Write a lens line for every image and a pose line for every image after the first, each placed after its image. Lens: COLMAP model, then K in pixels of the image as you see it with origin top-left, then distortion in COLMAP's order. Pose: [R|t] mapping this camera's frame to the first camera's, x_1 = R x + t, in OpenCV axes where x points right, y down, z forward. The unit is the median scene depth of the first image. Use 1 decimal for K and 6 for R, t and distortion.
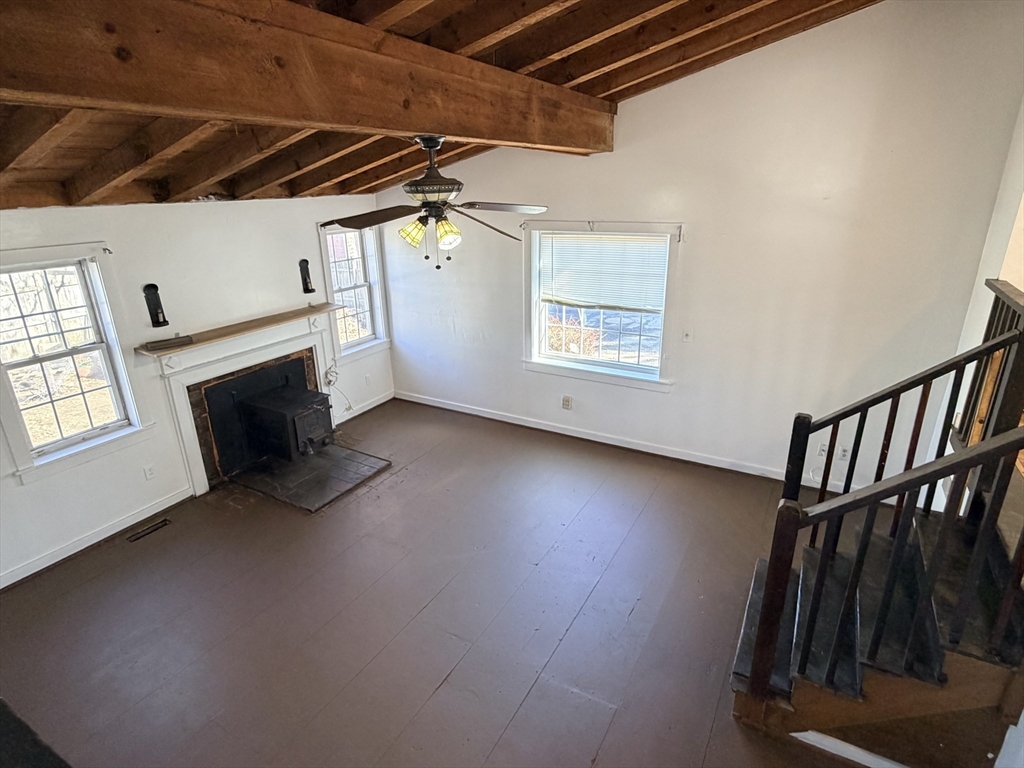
lens RADIAL K [[562.3, 0, 509.1], [0, 562.3, 383.2], [0, 0, 1]] dist [0.003245, 0.000224]
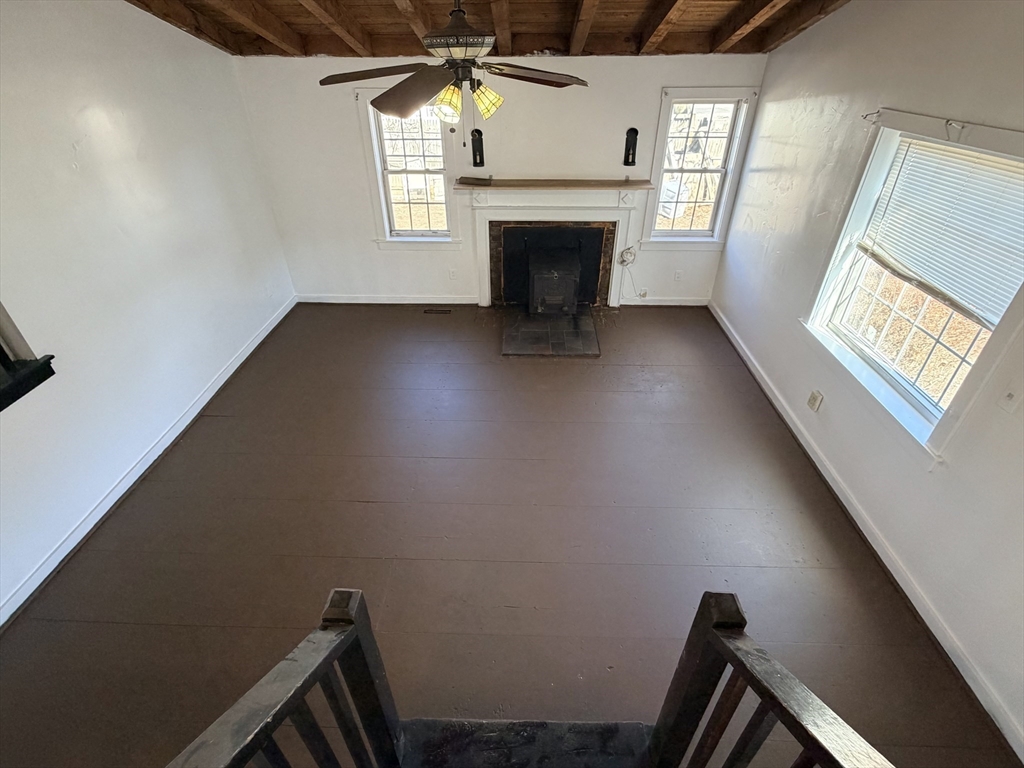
lens RADIAL K [[495.9, 0, 510.8], [0, 495.9, 383.7], [0, 0, 1]] dist [0.002742, -0.000088]
pose [[0.472164, 0.506099, -0.721751, 0.429988], [-0.301334, 0.862109, 0.407389, -0.144214], [0.828408, 0.025134, 0.559562, 0.414197]]
